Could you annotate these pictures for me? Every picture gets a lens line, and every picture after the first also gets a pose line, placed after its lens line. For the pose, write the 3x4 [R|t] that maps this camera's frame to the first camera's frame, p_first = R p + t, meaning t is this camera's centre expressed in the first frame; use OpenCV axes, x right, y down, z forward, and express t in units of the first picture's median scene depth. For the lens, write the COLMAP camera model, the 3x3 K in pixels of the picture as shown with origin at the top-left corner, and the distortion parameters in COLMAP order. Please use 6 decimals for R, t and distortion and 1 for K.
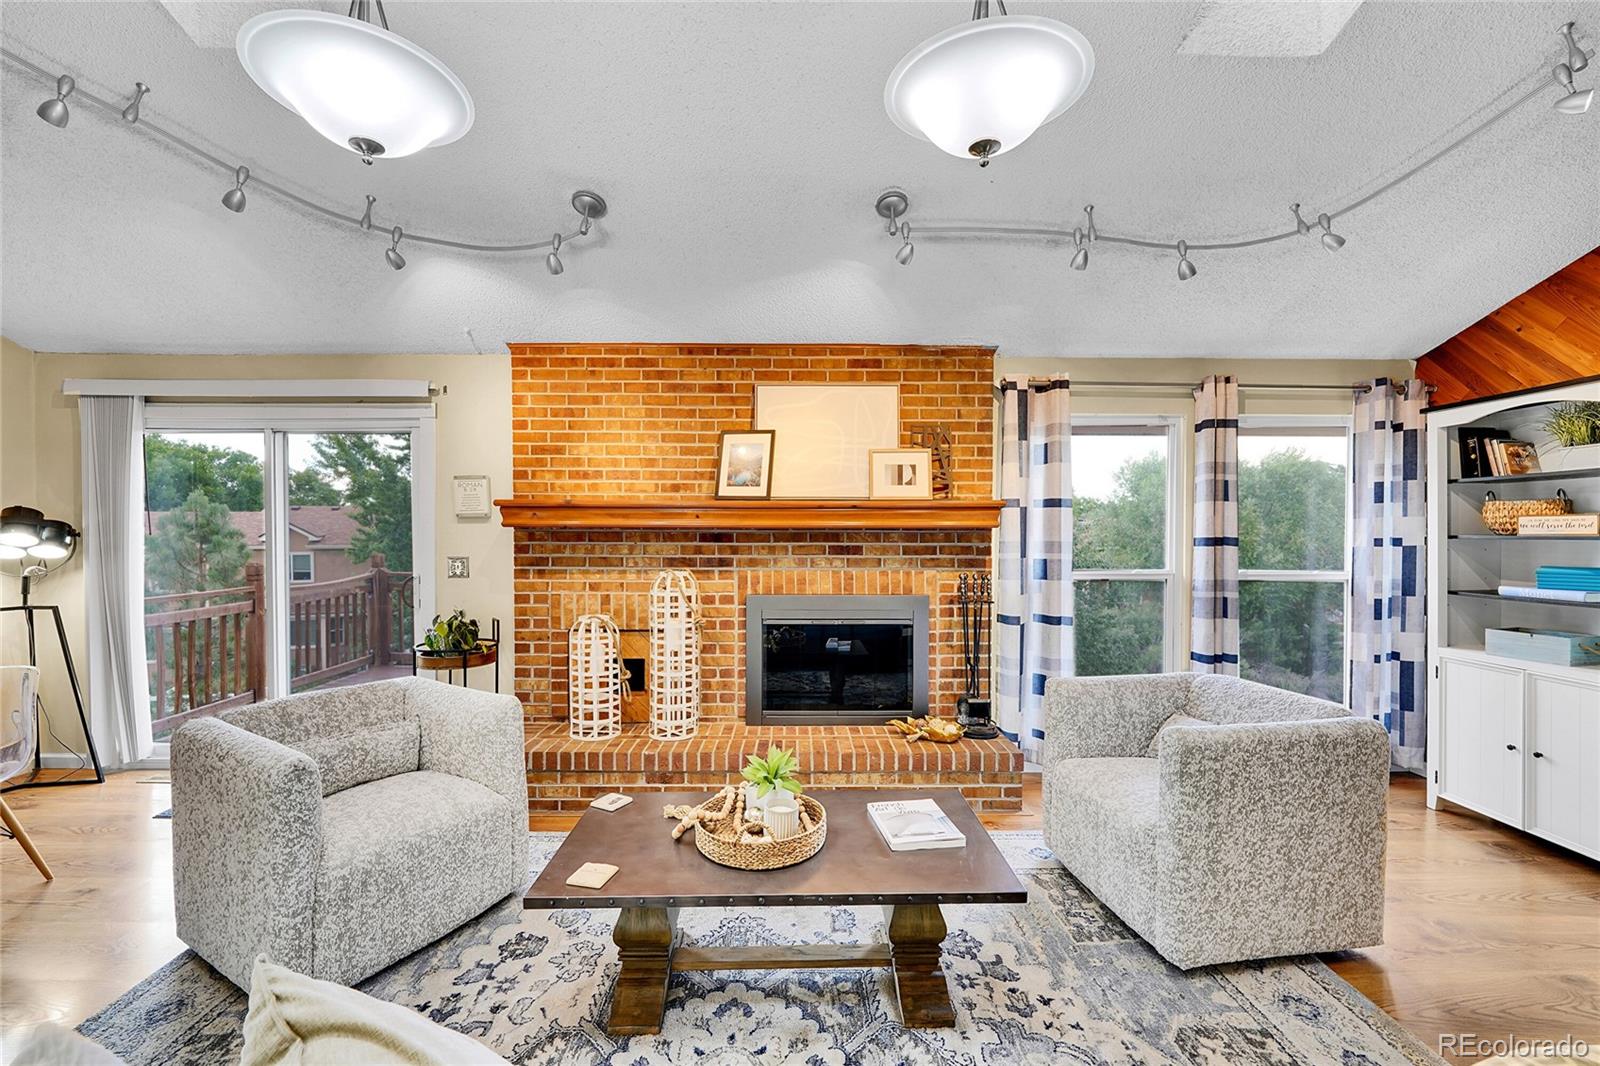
lens RADIAL K [[651.3, 0, 780.8], [0, 651.3, 541.6], [0, 0, 1]] dist [-0.008747, -0.001120]
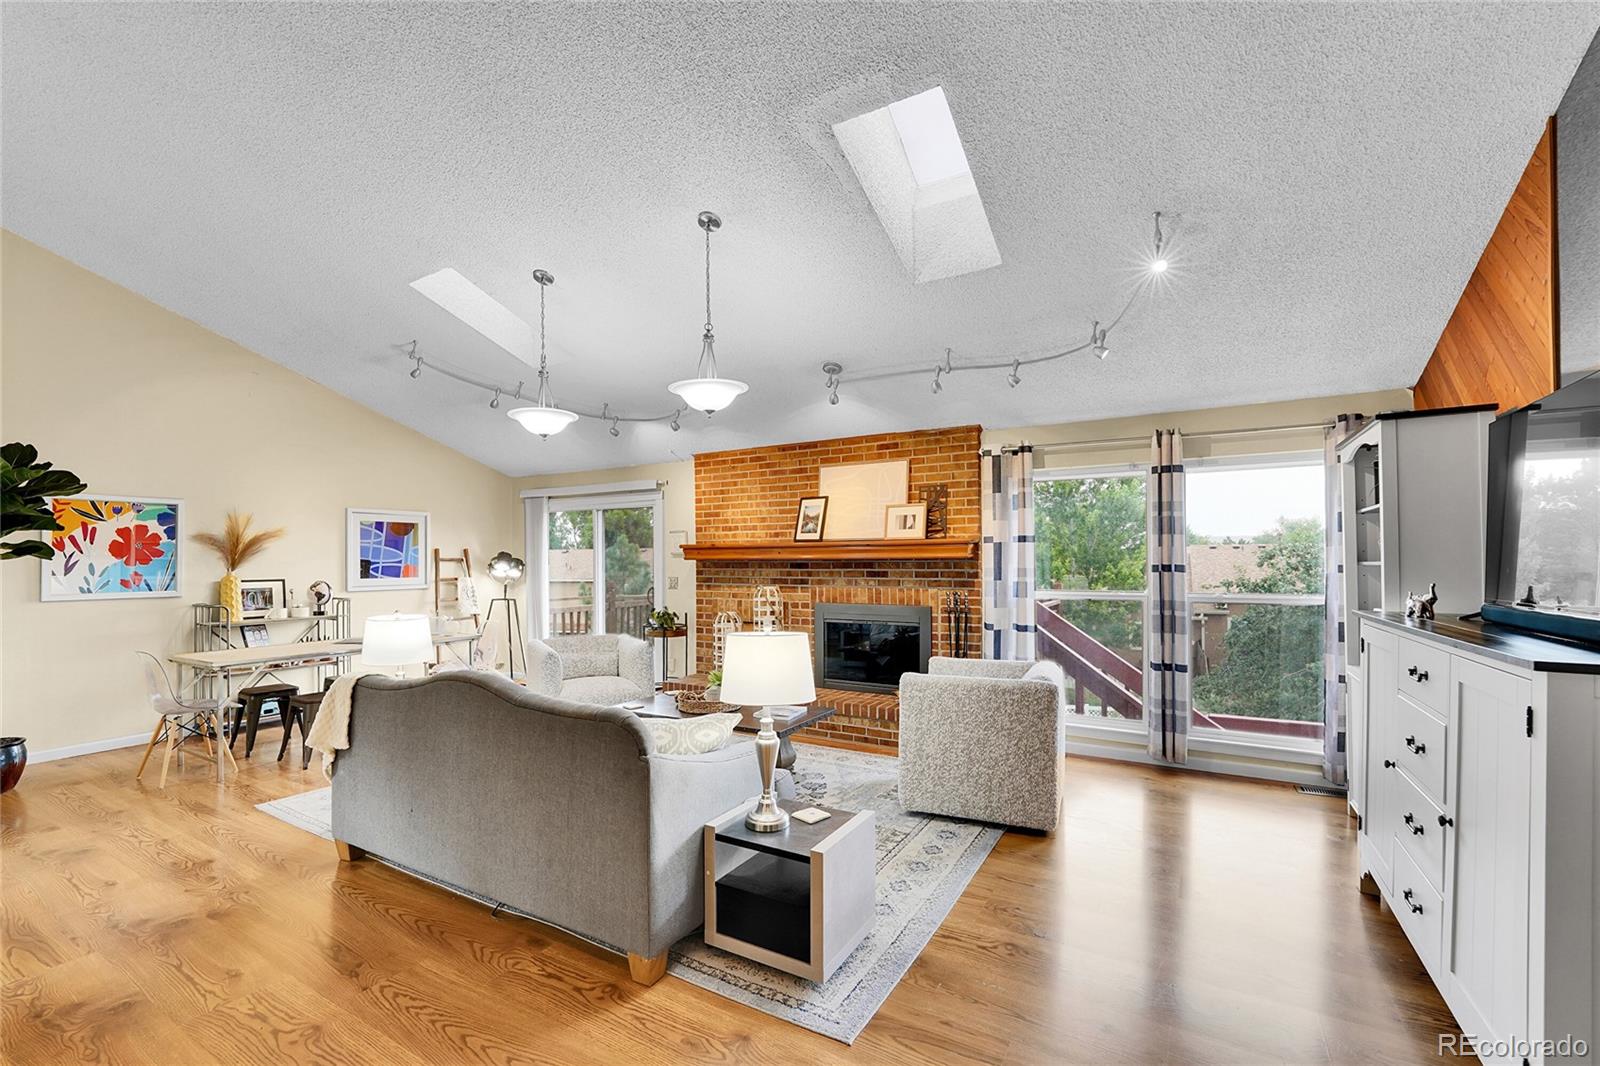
lens RADIAL K [[651.3, 0, 787.1], [0, 651.3, 563.7], [0, 0, 1]] dist [-0.008747, -0.001120]
pose [[0.866136, -0.003156, -0.499798, 0.665477], [-0.003223, 0.999924, -0.011899, 0.007745], [0.499798, 0.011917, 0.866060, -0.377510]]
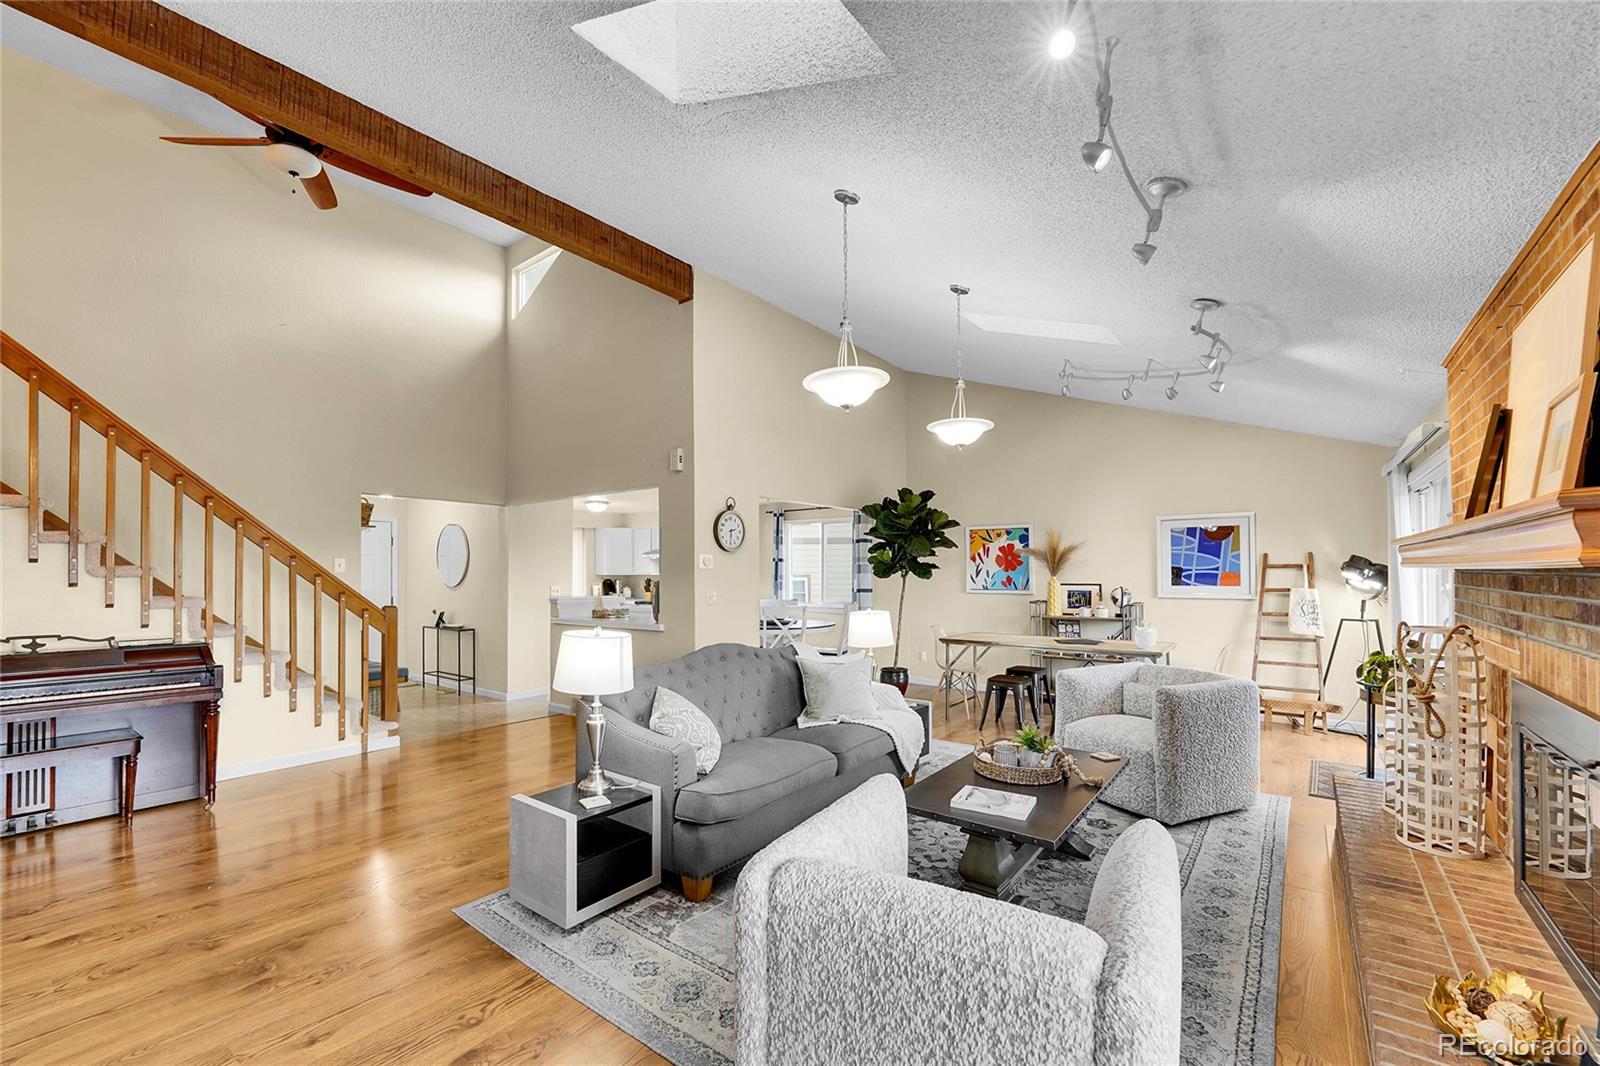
lens RADIAL K [[651.3, 0, 814.0], [0, 651.3, 562.1], [0, 0, 1]] dist [-0.008747, -0.001120]
pose [[-0.612433, -0.004769, -0.790508, 0.784459], [-0.008785, 0.999961, 0.000773, -0.024374], [0.790474, 0.007418, -0.612451, 0.835148]]
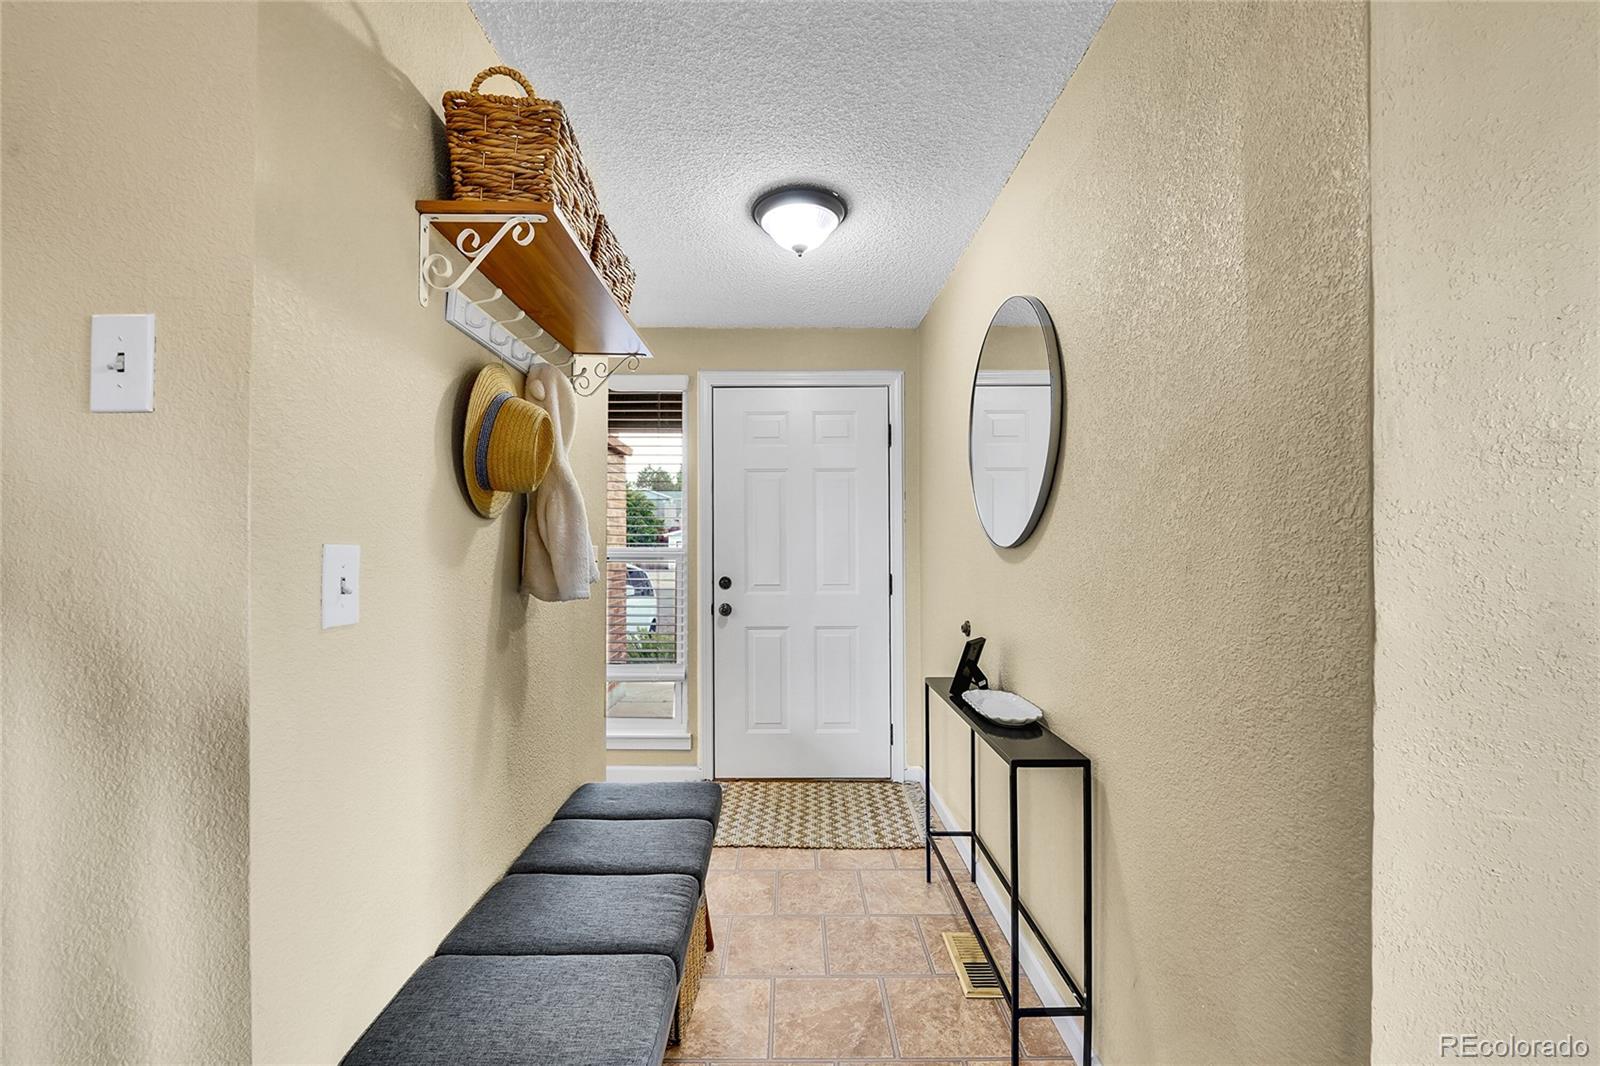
lens RADIAL K [[651.3, 0, 797.8], [0, 651.3, 542.1], [0, 0, 1]] dist [-0.008747, -0.001120]
pose [[-0.999981, 0.004808, 0.003918, 0.004081], [0.004862, 0.999893, 0.013790, 0.056631], [-0.003851, 0.013808, -0.999897, -0.852454]]
